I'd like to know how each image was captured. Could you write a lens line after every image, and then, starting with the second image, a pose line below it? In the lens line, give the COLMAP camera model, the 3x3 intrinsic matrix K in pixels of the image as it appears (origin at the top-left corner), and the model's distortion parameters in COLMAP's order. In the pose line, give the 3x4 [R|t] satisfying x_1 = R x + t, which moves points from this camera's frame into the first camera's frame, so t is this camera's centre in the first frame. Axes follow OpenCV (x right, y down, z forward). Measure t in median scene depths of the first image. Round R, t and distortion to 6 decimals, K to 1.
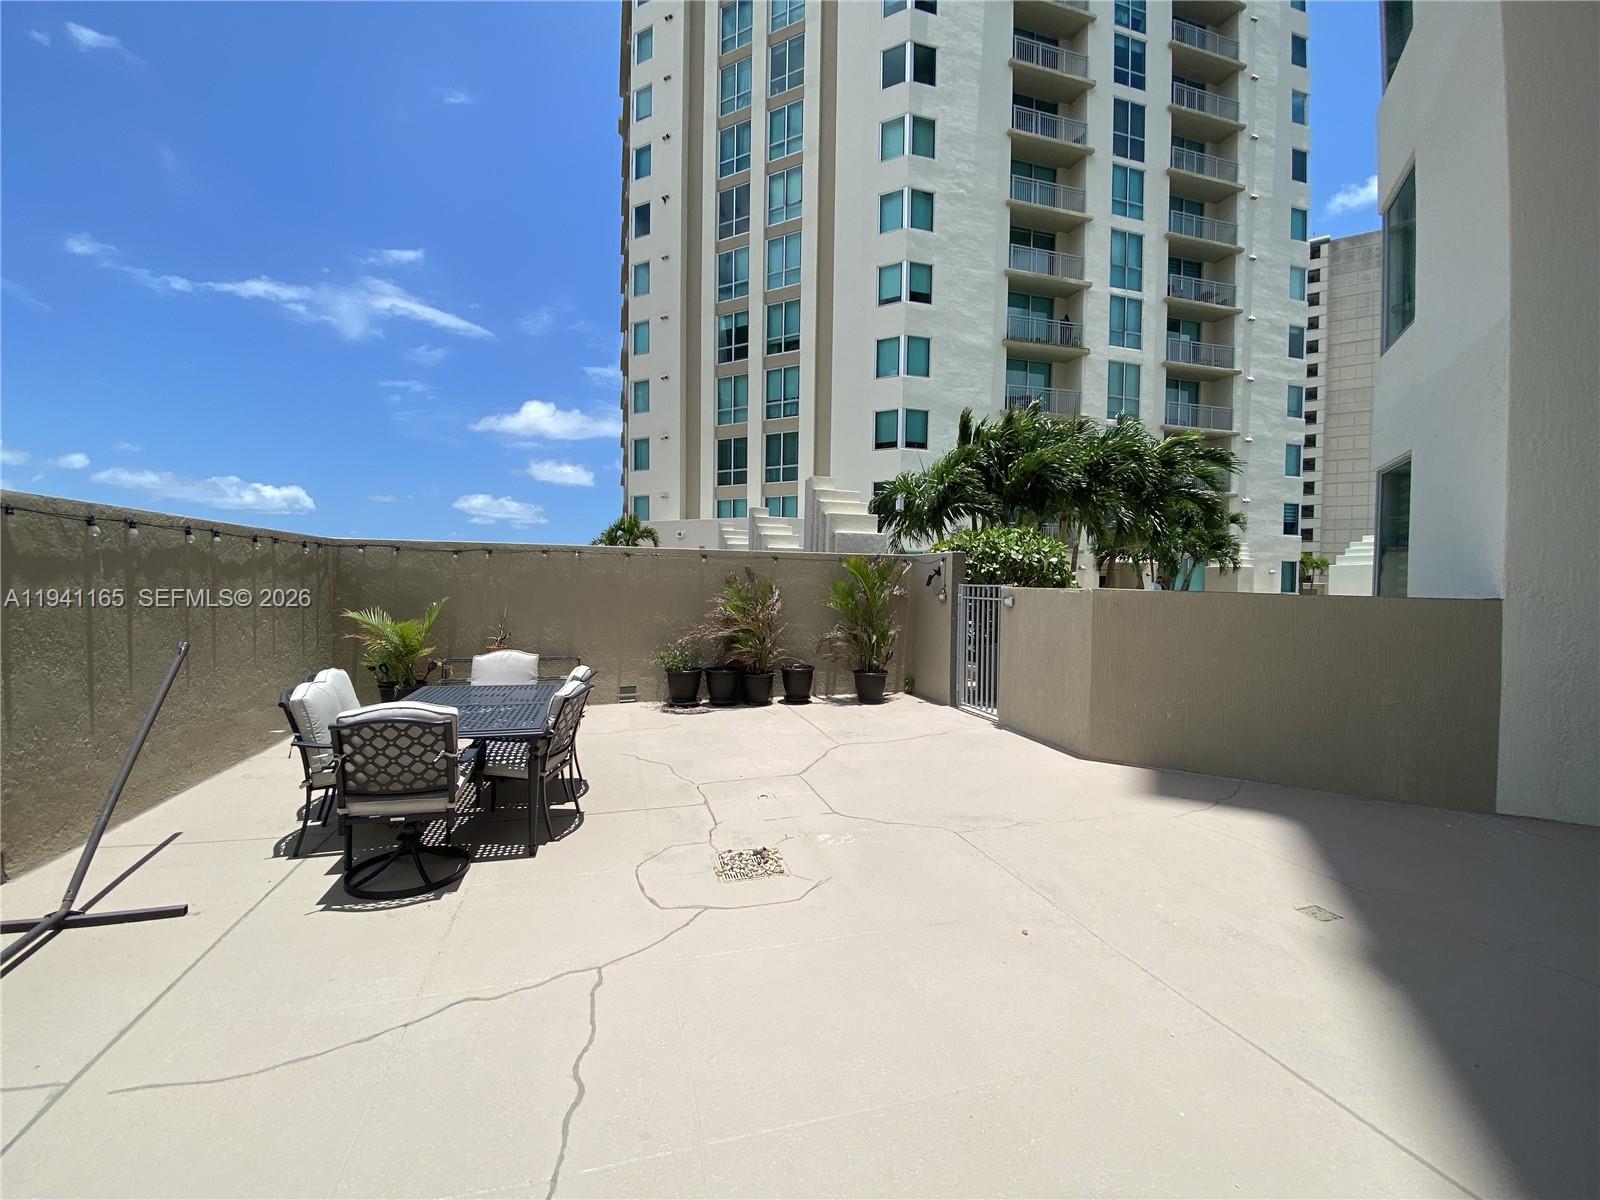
lens RADIAL K [[644.1, 0, 792.0], [0, 644.1, 606.1], [0, 0, 1]] dist [0.004574, -0.011889]
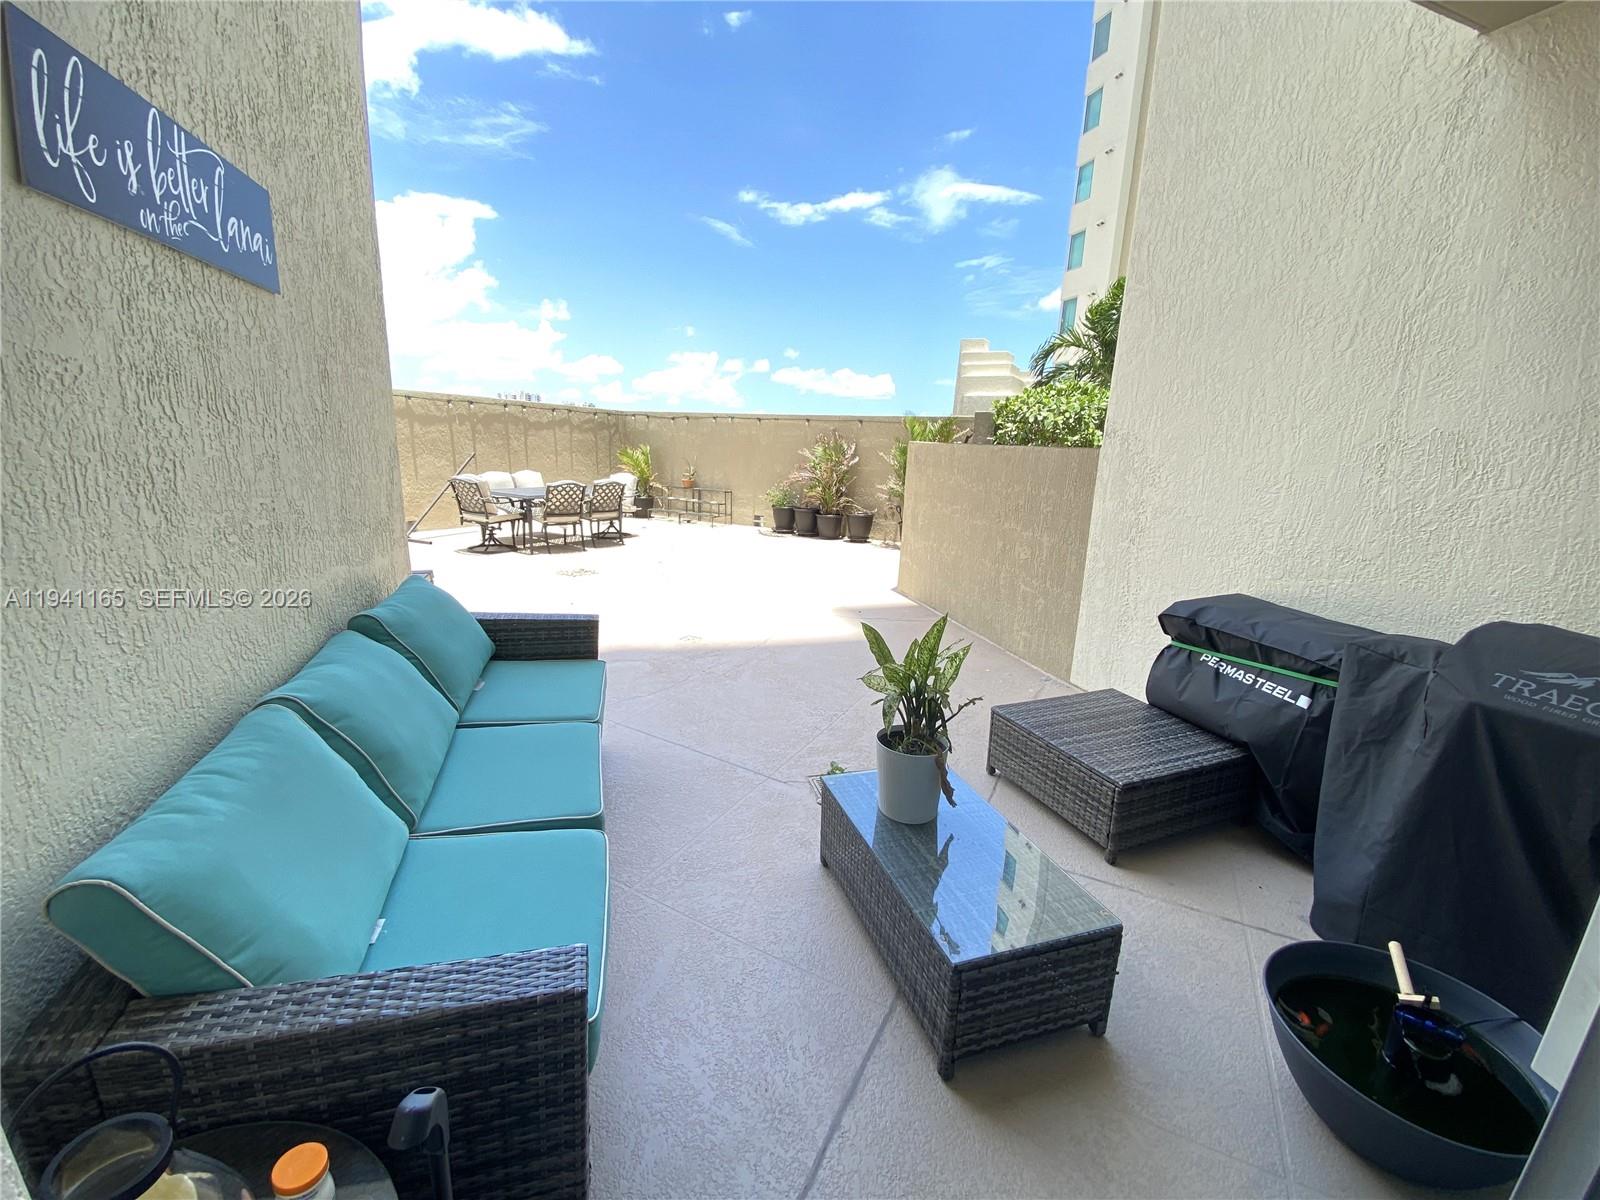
lens RADIAL K [[644.1, 0, 799.9], [0, 644.1, 617.1], [0, 0, 1]] dist [0.004574, -0.011889]
pose [[0.712303, 0.192600, -0.674930, 0.809359], [-0.059178, 0.974669, 0.215680, 0.030744], [0.699373, -0.113688, 0.705657, 0.031643]]
